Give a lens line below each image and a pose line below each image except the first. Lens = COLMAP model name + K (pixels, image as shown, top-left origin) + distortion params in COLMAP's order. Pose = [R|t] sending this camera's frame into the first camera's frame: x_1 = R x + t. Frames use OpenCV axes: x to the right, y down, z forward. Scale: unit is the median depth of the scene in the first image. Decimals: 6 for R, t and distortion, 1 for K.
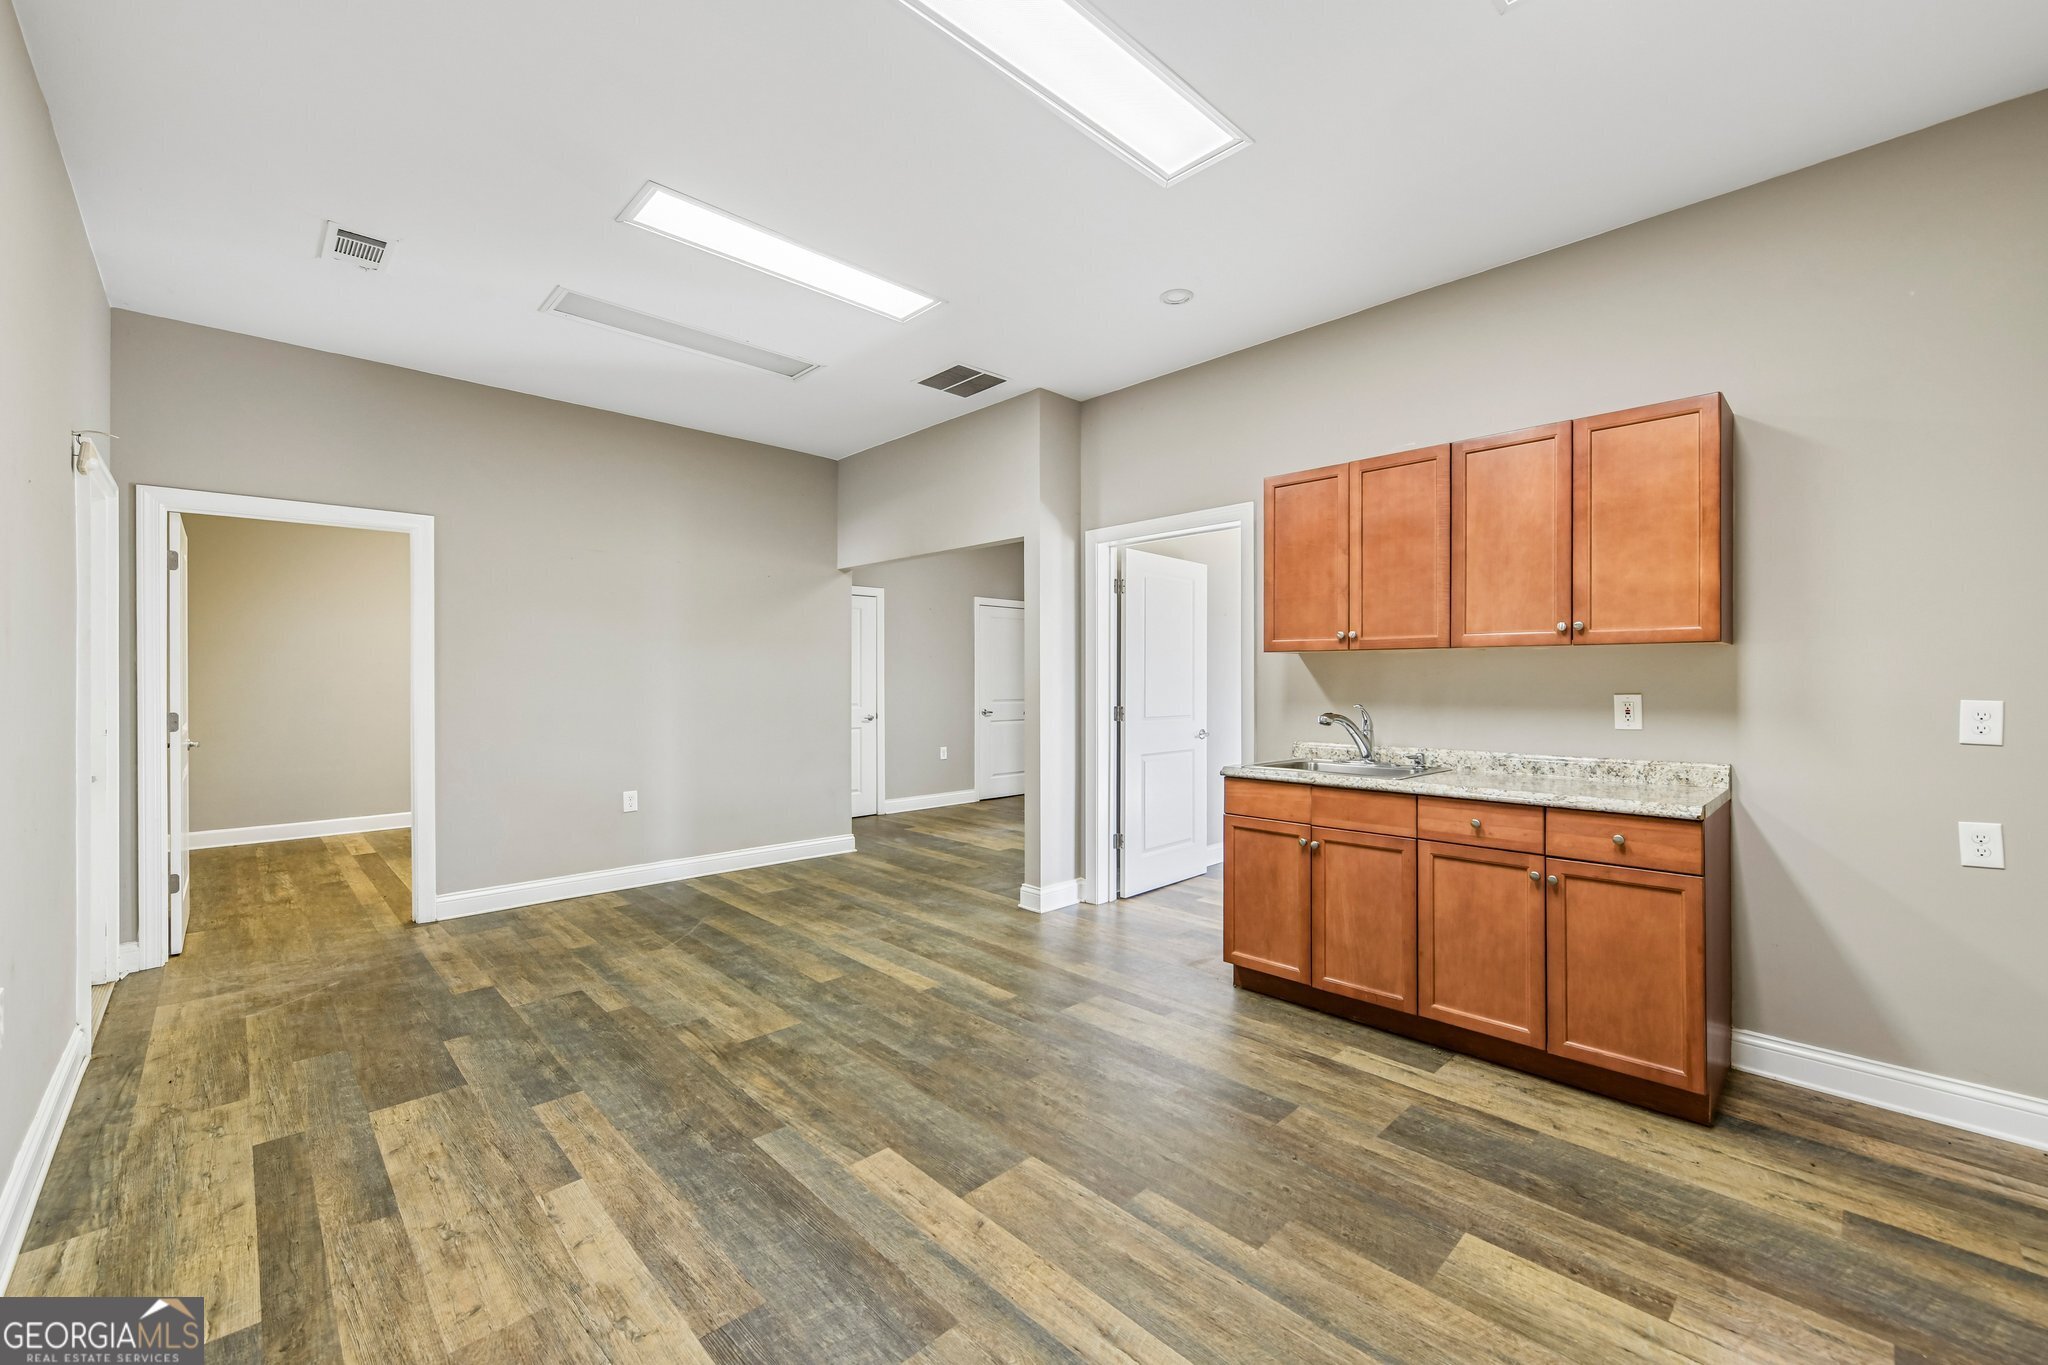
lens RADIAL K [[831.7, 0, 1009.6], [0, 831.7, 682.7], [0, 0, 1]] dist [0.001744, 0.000699]
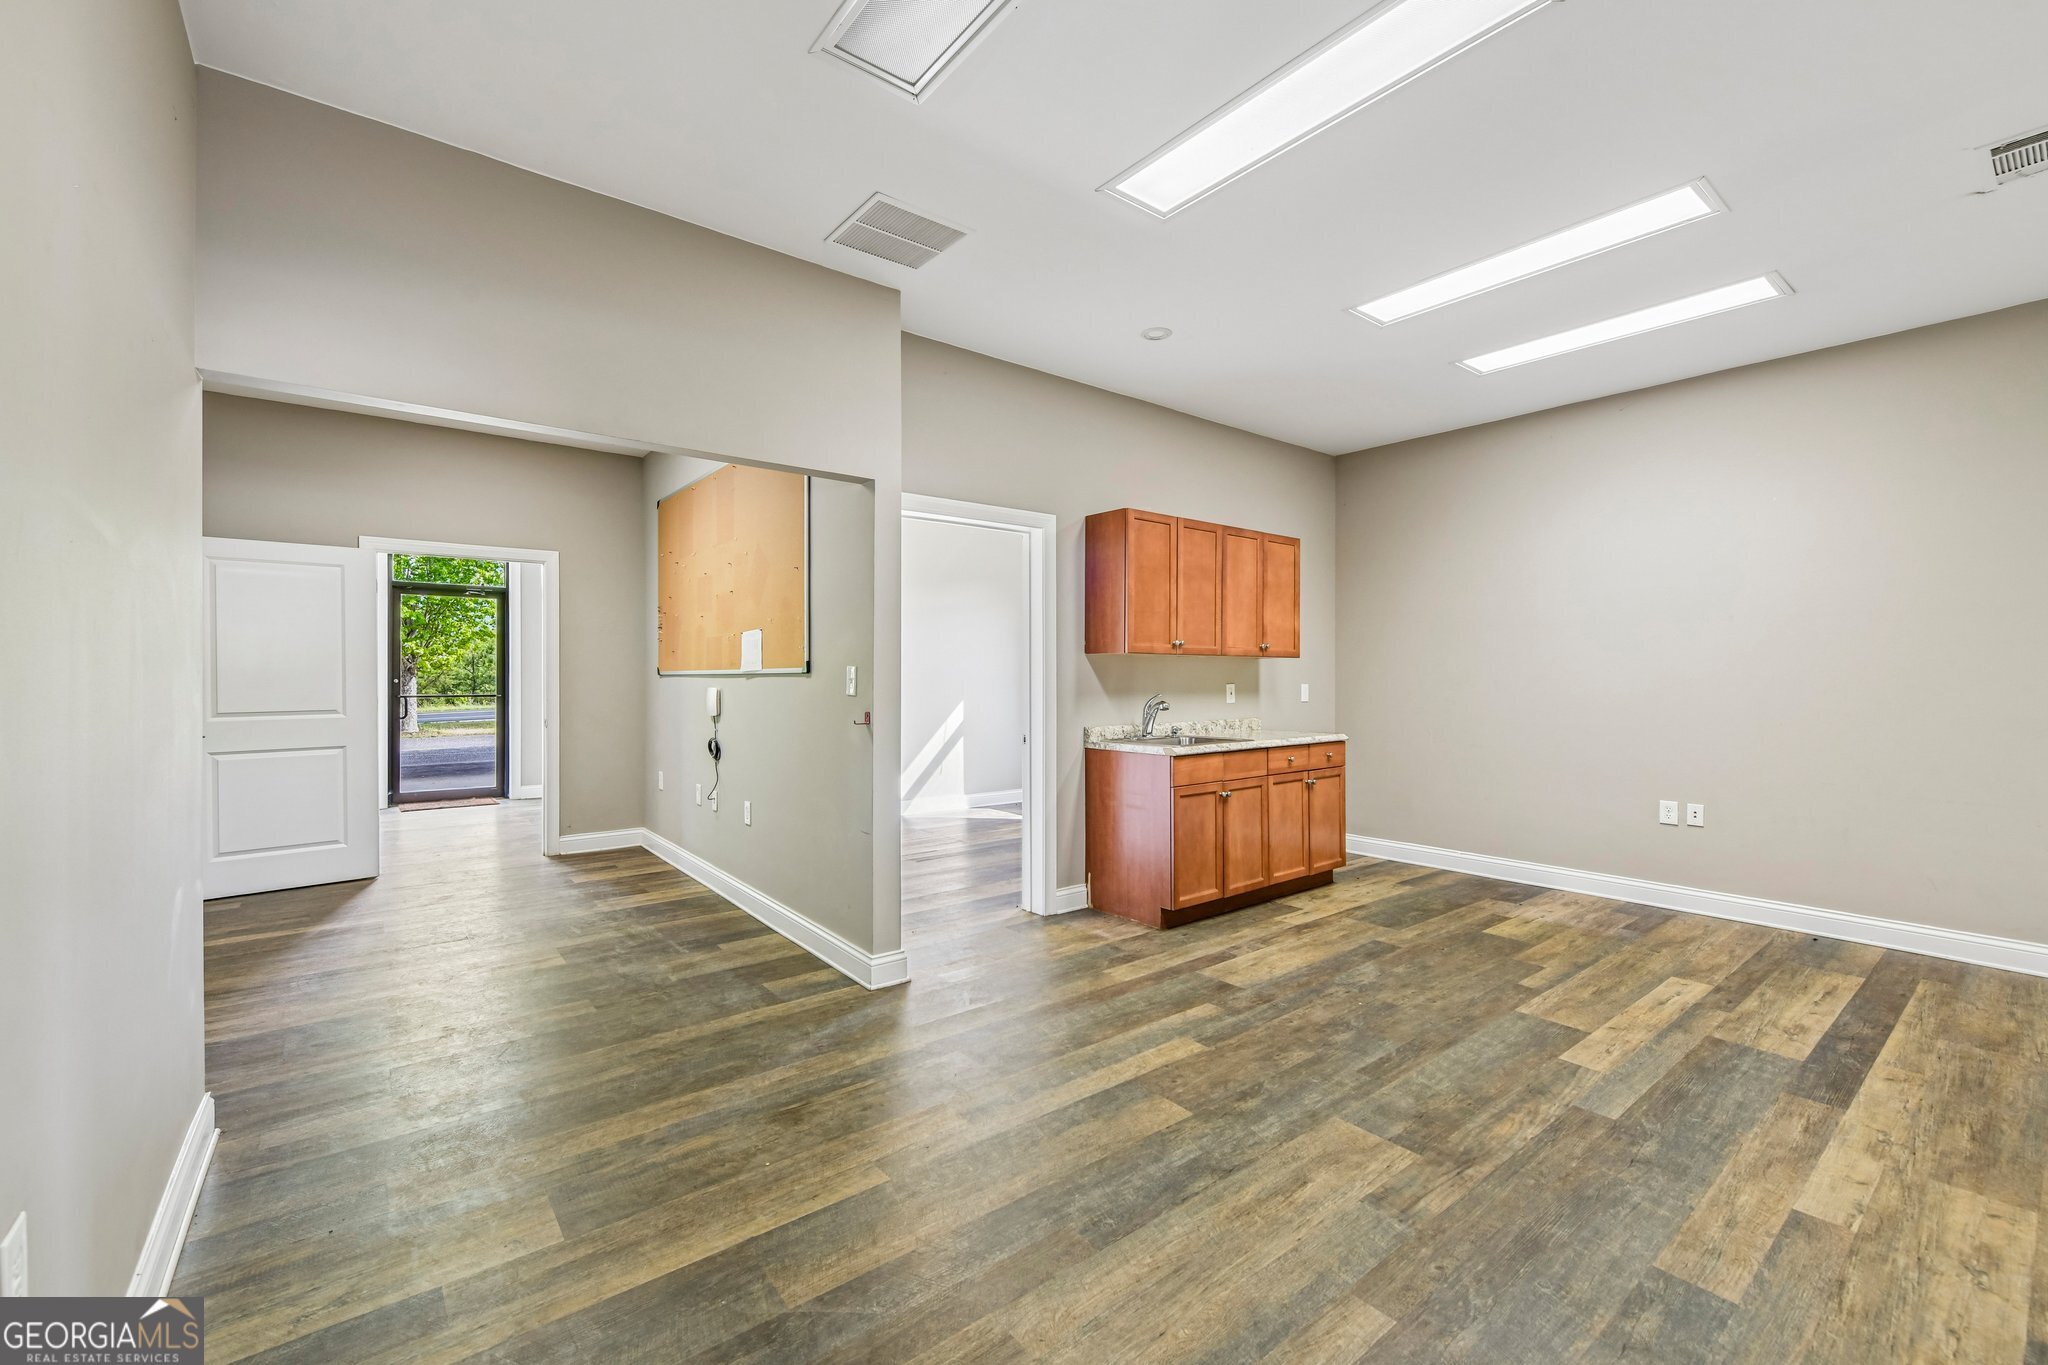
lens RADIAL K [[831.7, 0, 1011.6], [0, 831.7, 675.5], [0, 0, 1]] dist [0.001744, 0.000699]
pose [[0.097217, -0.002486, 0.995260, -1.225964], [0.001511, 0.999996, 0.002350, -0.009266], [-0.995262, 0.001276, 0.097221, 1.424803]]
